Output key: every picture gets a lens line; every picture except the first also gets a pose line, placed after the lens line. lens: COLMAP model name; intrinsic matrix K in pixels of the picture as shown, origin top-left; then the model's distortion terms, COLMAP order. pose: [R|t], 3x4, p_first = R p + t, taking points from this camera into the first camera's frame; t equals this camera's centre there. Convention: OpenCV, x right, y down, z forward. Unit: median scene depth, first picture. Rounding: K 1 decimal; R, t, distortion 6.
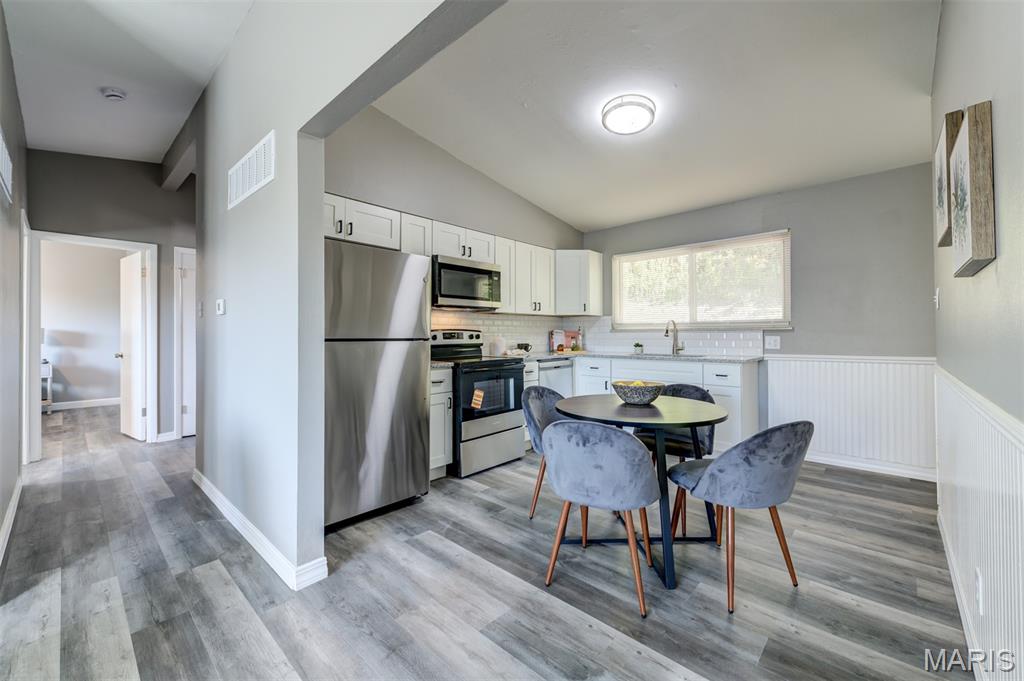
lens RADIAL K [[406.3, 0, 514.4], [0, 406.3, 332.6], [0, 0, 1]] dist [0.007052, -0.001342]
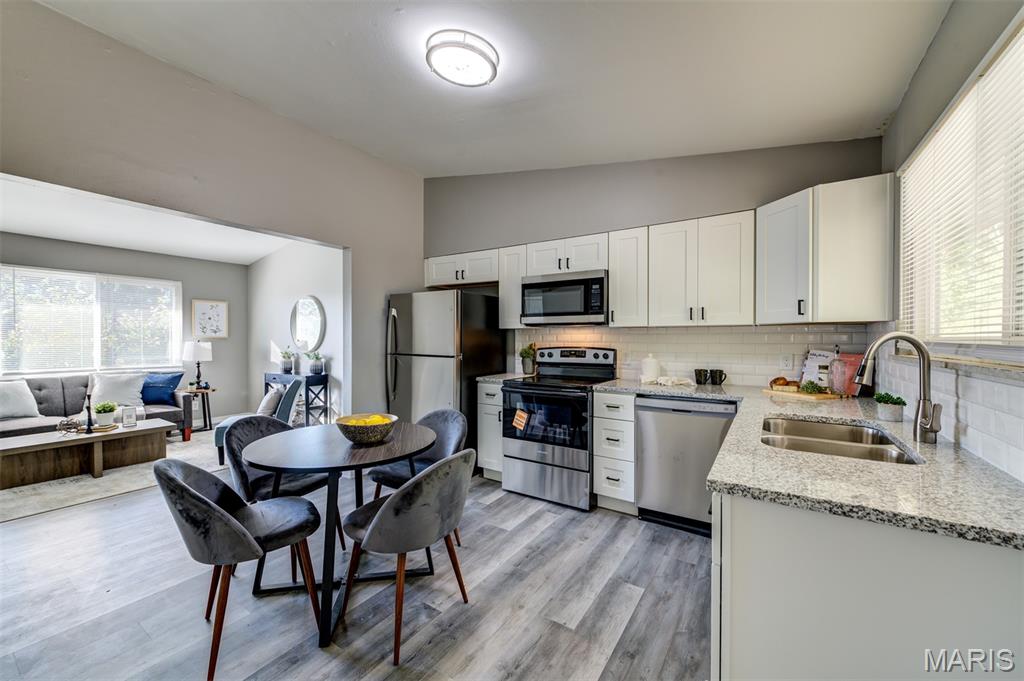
lens RADIAL K [[406.3, 0, 511.8], [0, 406.3, 339.9], [0, 0, 1]] dist [0.007052, -0.001342]
pose [[0.153701, 0.013256, -0.988028, 0.782540], [0.002488, 0.999902, 0.013802, -0.039202], [0.988114, -0.004580, 0.153653, 0.739908]]
